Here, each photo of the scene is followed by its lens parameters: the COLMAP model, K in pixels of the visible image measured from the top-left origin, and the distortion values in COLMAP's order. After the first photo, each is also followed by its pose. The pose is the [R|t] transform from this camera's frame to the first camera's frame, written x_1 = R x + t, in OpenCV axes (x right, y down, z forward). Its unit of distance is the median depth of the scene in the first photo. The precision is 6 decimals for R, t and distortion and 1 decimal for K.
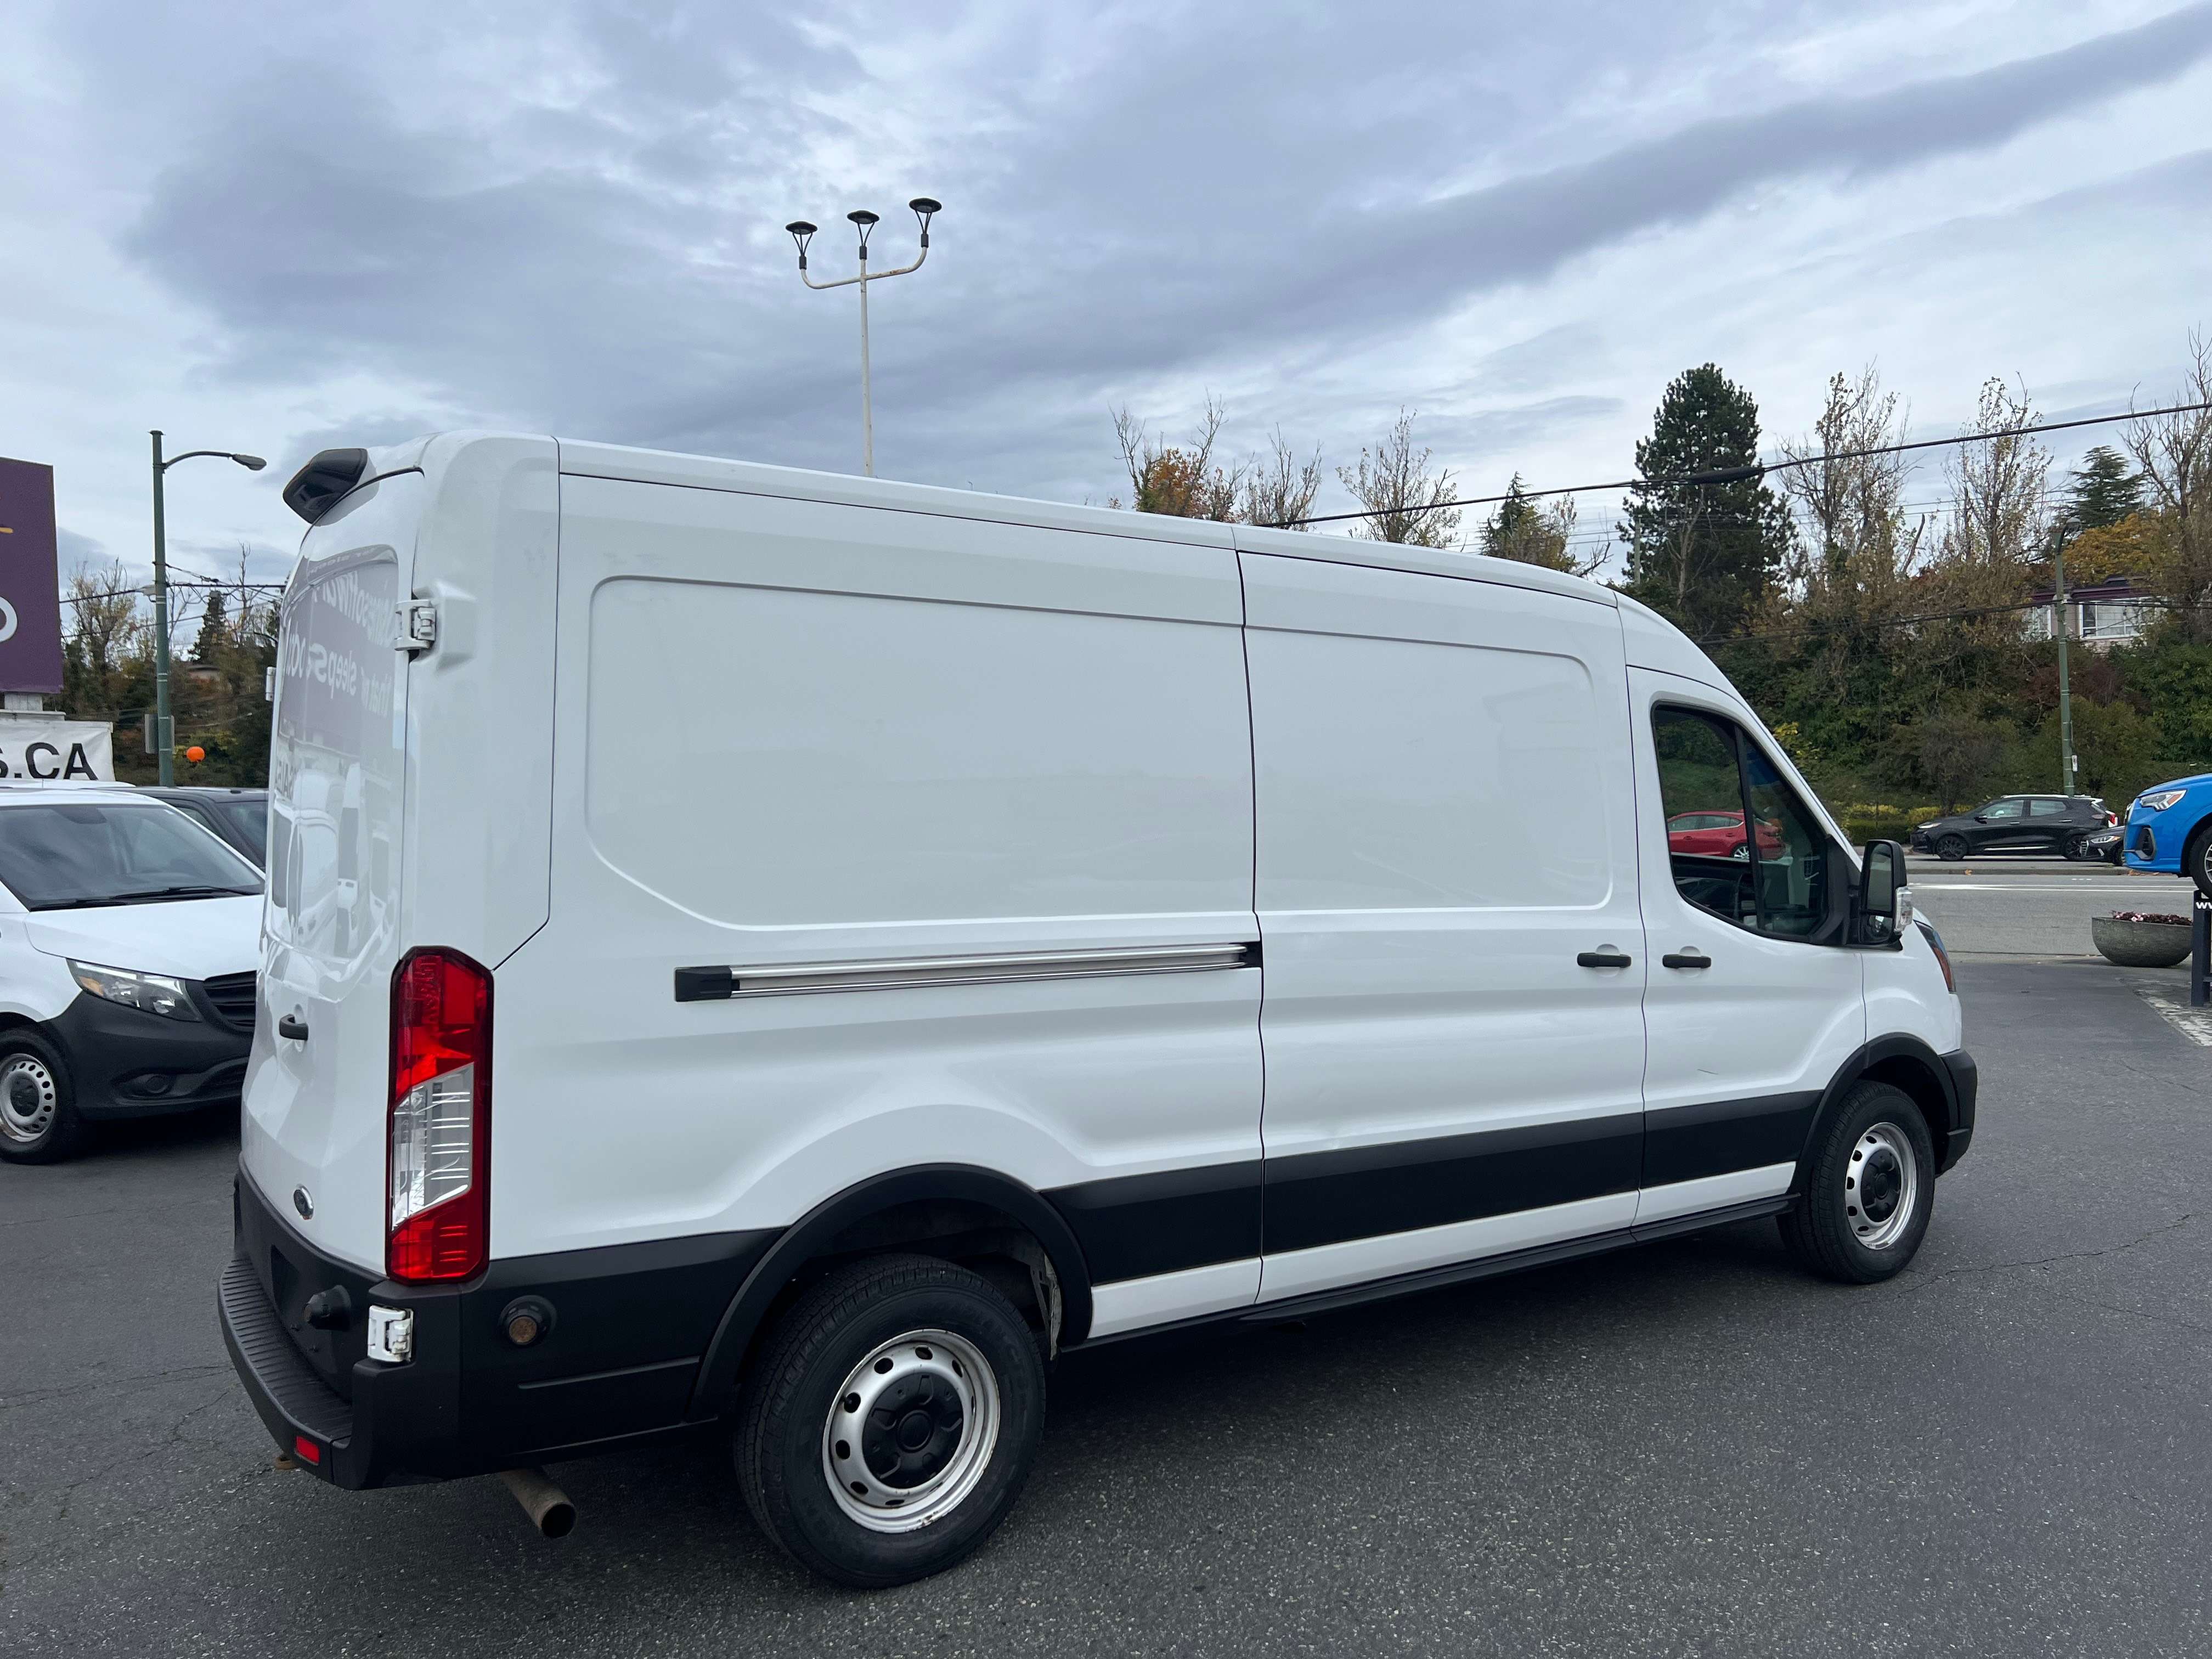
lens RADIAL K [[1611.6, 0, 1106.0], [0, 1611.6, 829.5], [0, 0, 1]] dist [0.046229, -0.062258]
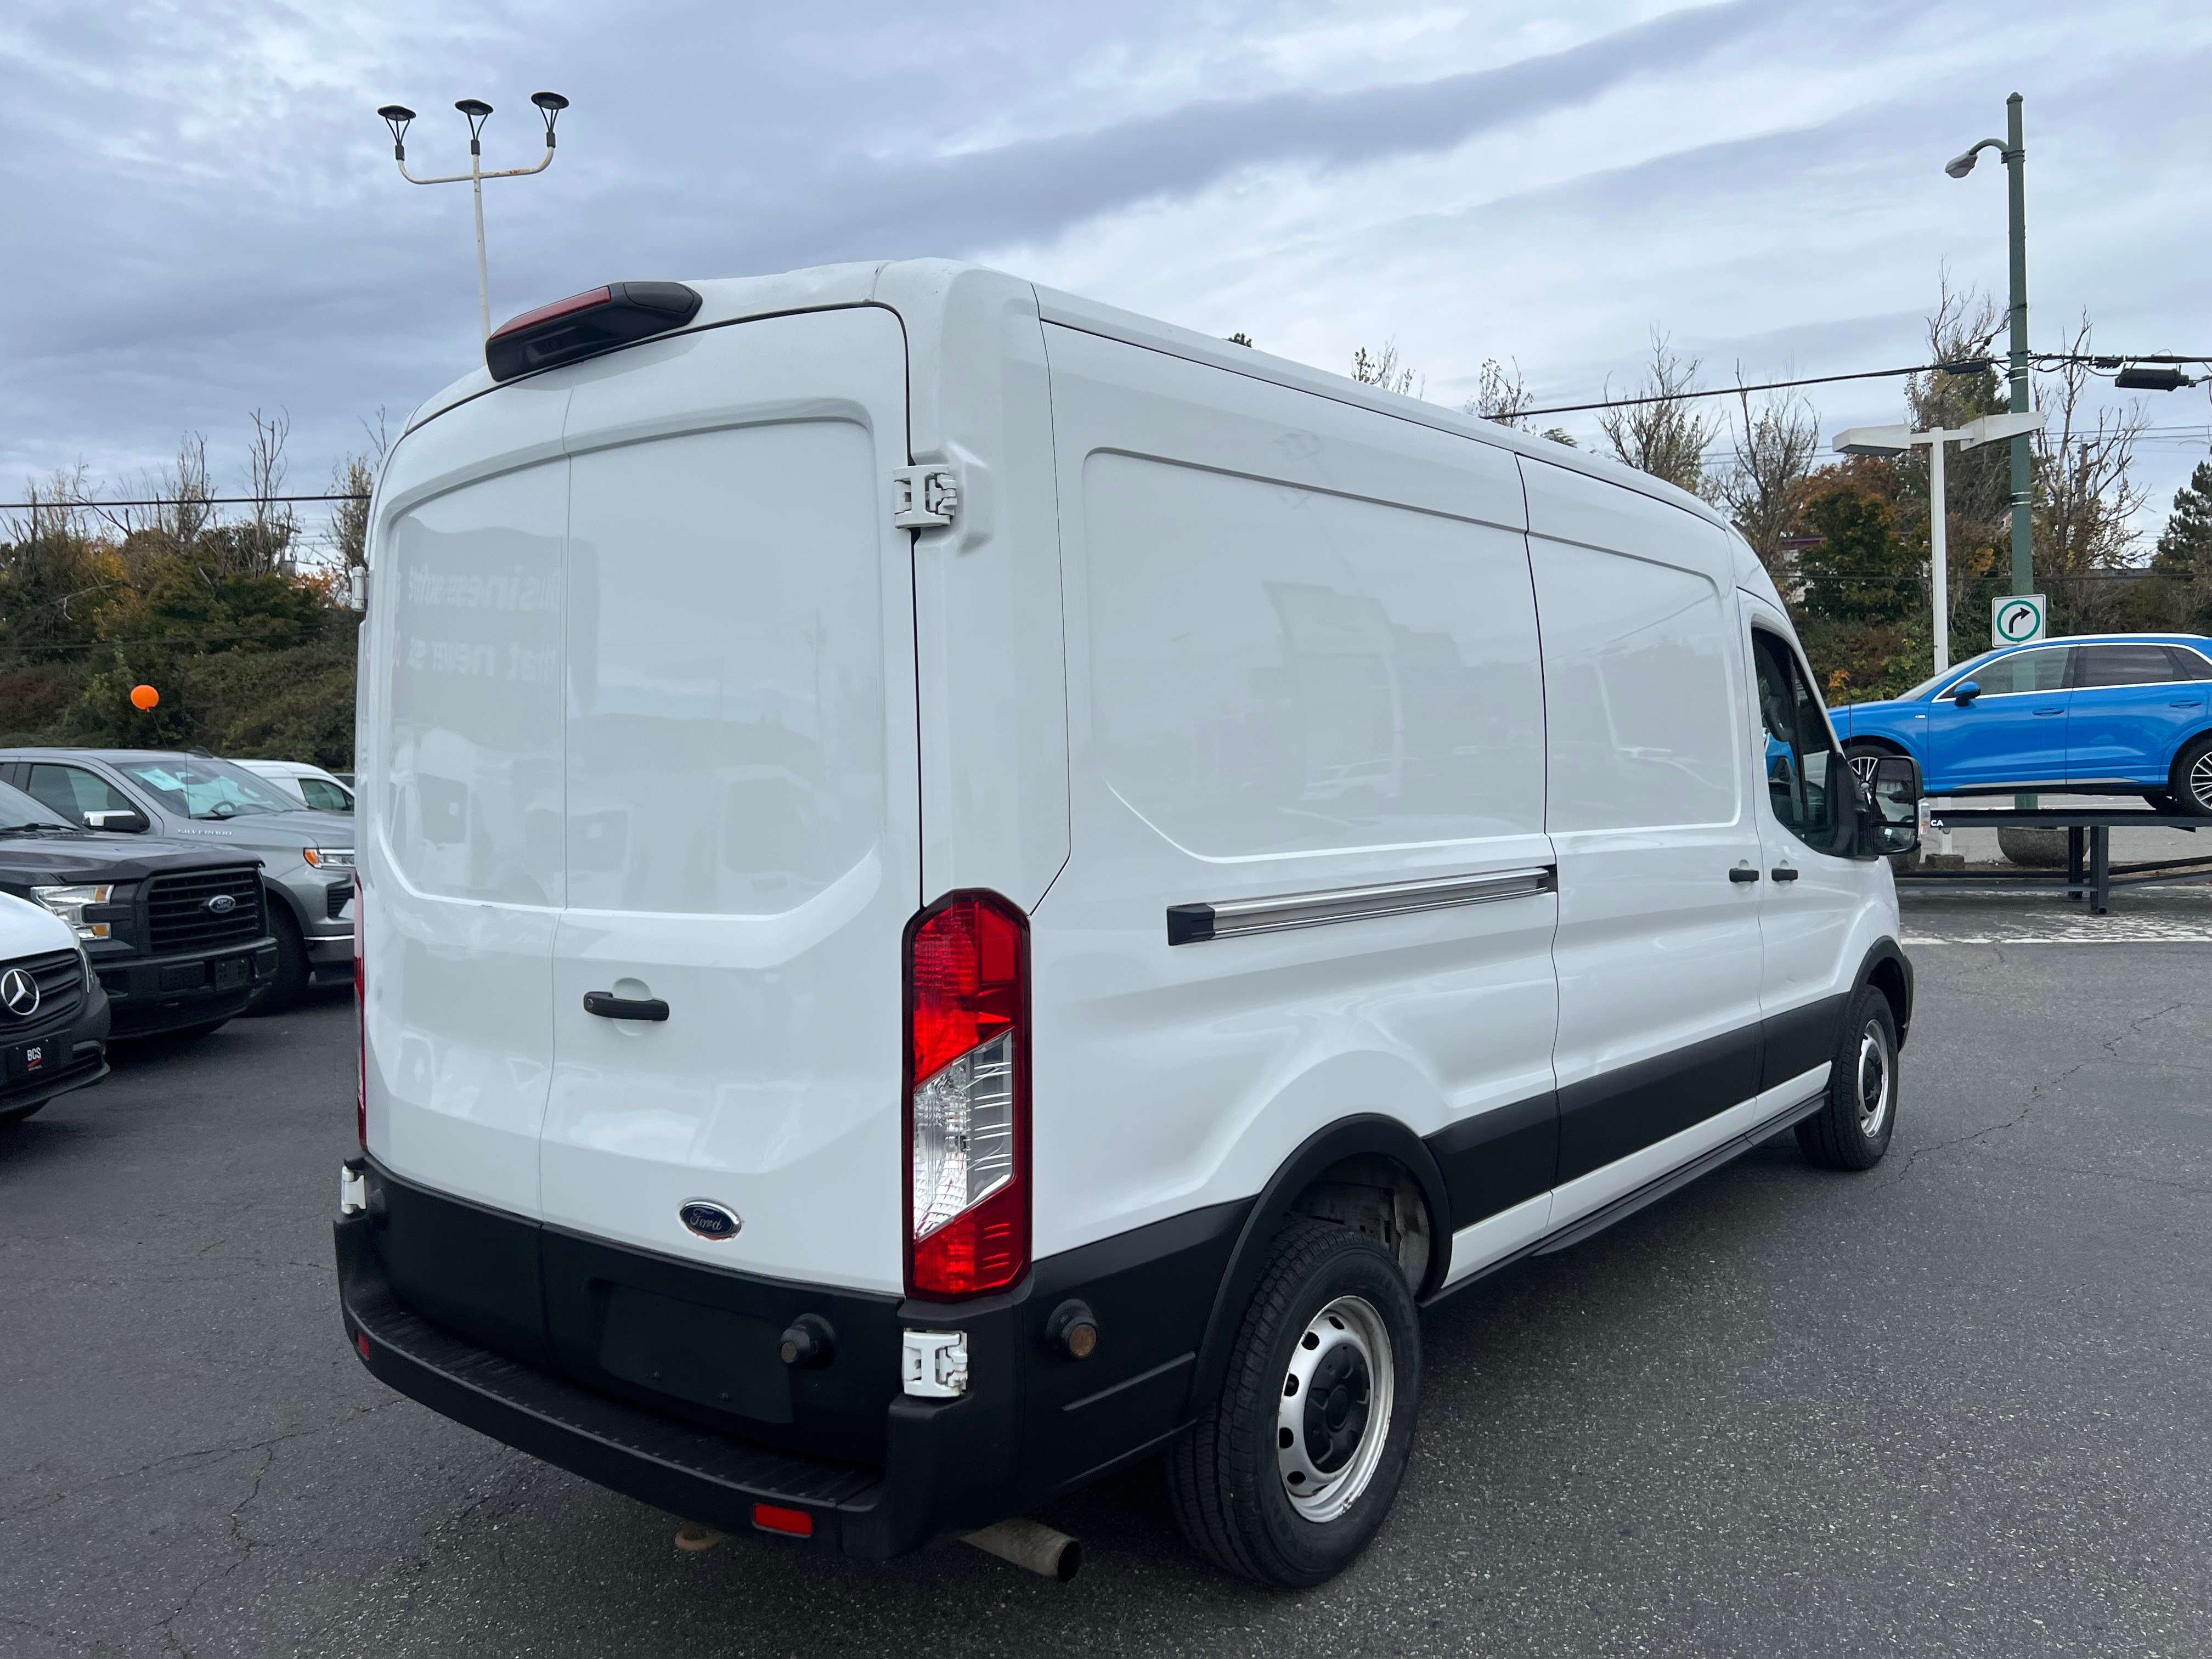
lens RADIAL K [[1620.3, 0, 1097.6], [0, 1620.3, 826.0], [0, 0, 1]] dist [0.027439, -0.029847]
pose [[0.960933, -0.027918, 0.275368, -0.463556], [0.020931, 0.999381, 0.028279, 0.015256], [-0.275987, -0.021411, 0.960923, 0.158992]]
